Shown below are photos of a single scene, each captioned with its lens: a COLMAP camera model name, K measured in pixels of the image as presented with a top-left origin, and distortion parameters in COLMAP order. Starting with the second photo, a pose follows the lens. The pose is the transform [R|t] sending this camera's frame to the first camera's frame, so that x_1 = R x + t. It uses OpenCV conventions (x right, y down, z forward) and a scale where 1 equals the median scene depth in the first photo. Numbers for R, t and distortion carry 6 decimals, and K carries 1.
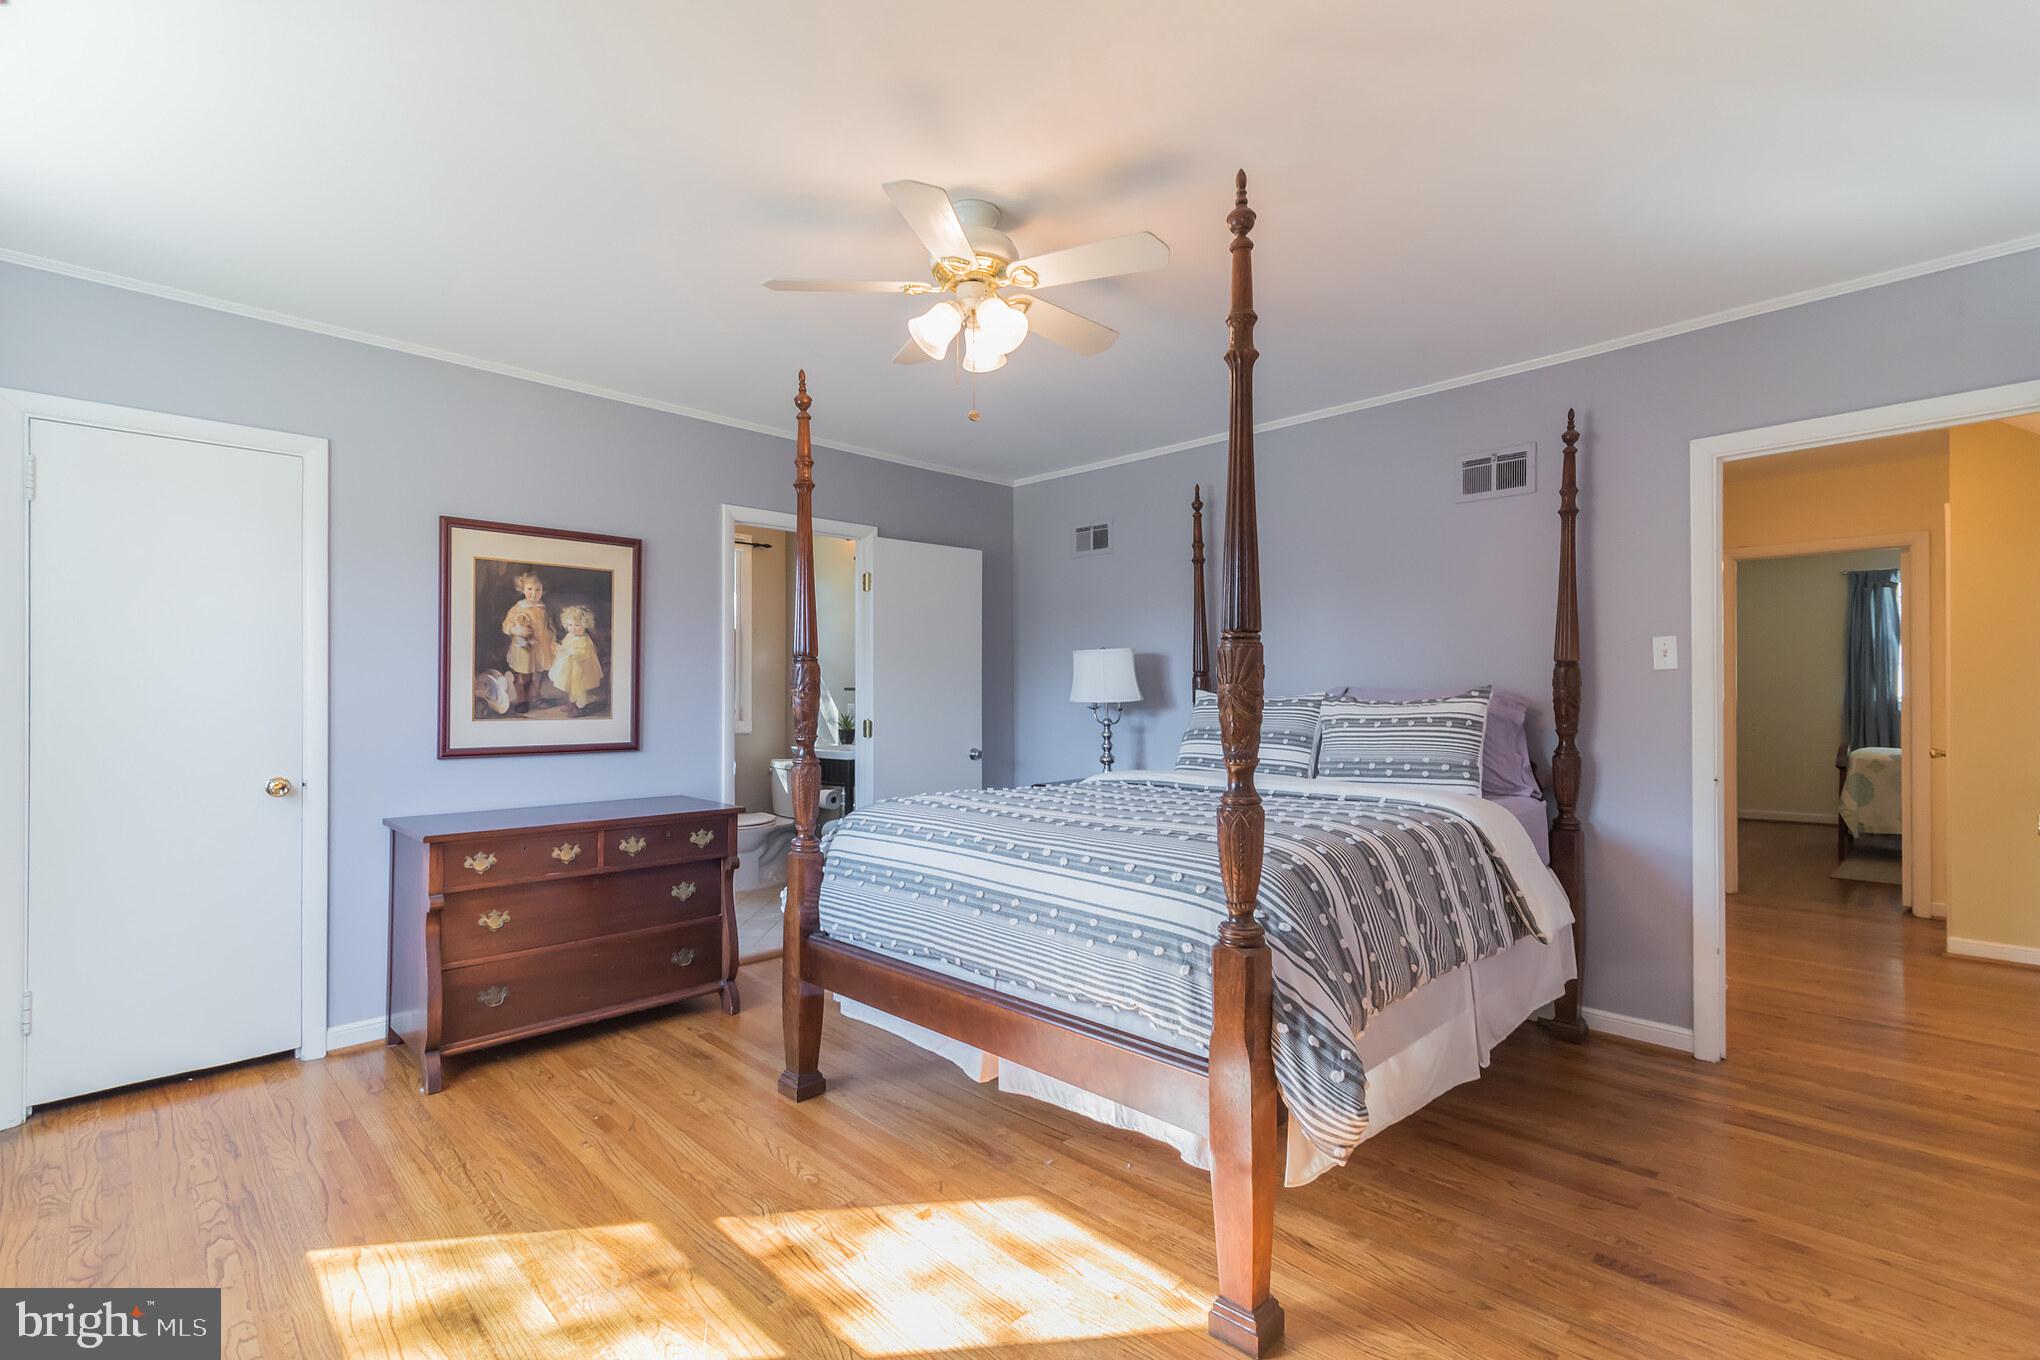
lens RADIAL K [[914.5, 0, 1015.0], [0, 914.5, 681.1], [0, 0, 1]] dist [0.009714, 0.000774]
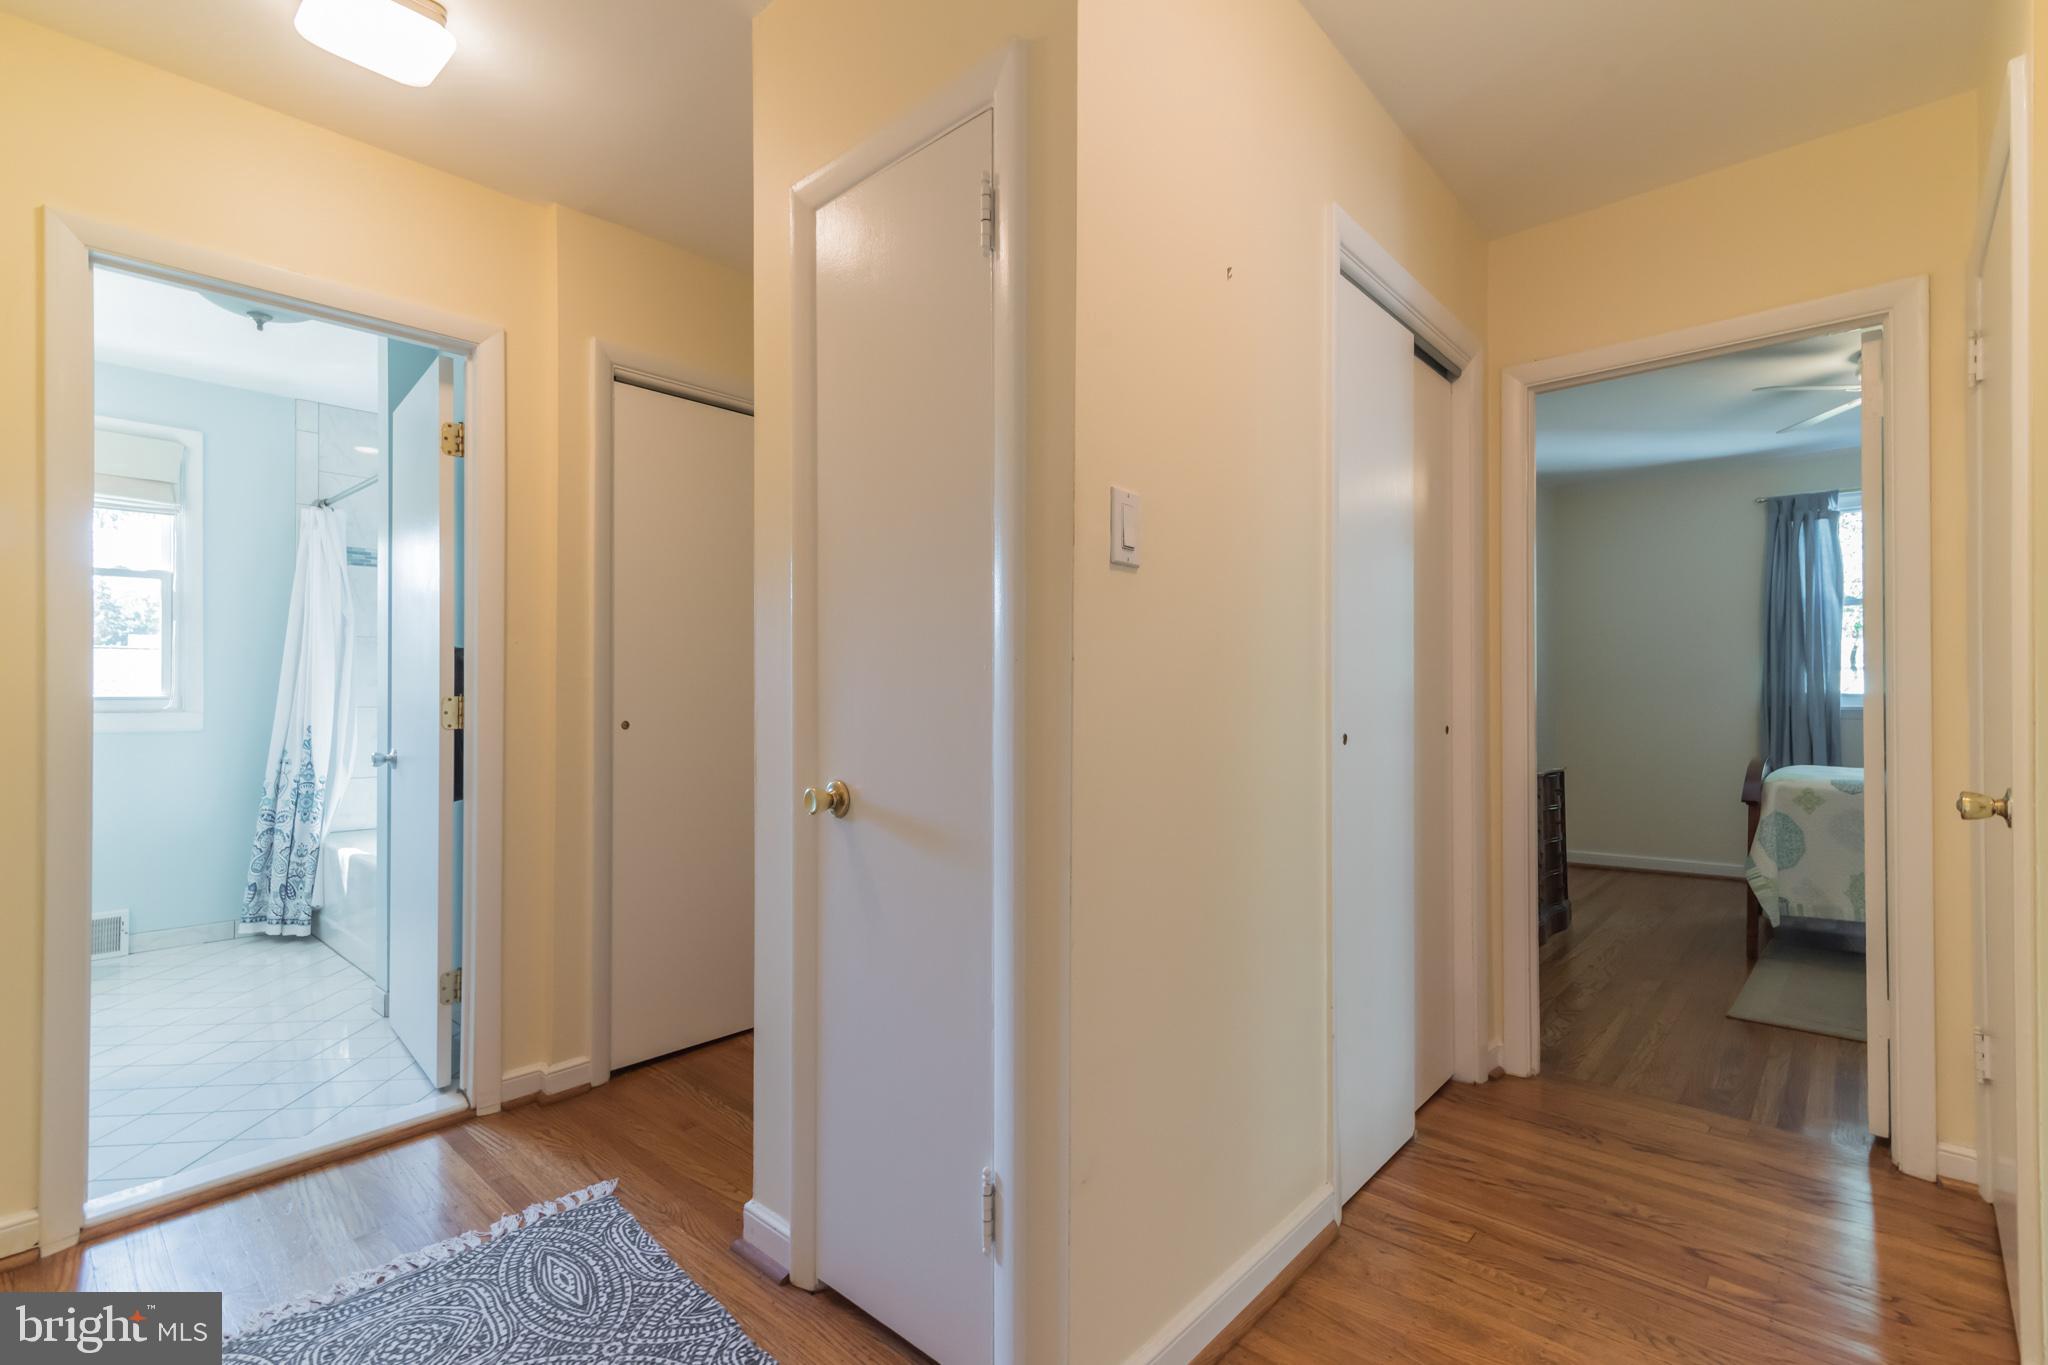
lens RADIAL K [[923.4, 0, 1025.1], [0, 923.4, 697.2], [0, 0, 1]] dist [0.004219, 0.001760]
pose [[0.998680, -0.000876, 0.051347, 0.371501], [0.000977, 0.999998, -0.001948, 0.026293], [-0.051345, 0.001995, 0.998679, 0.400180]]
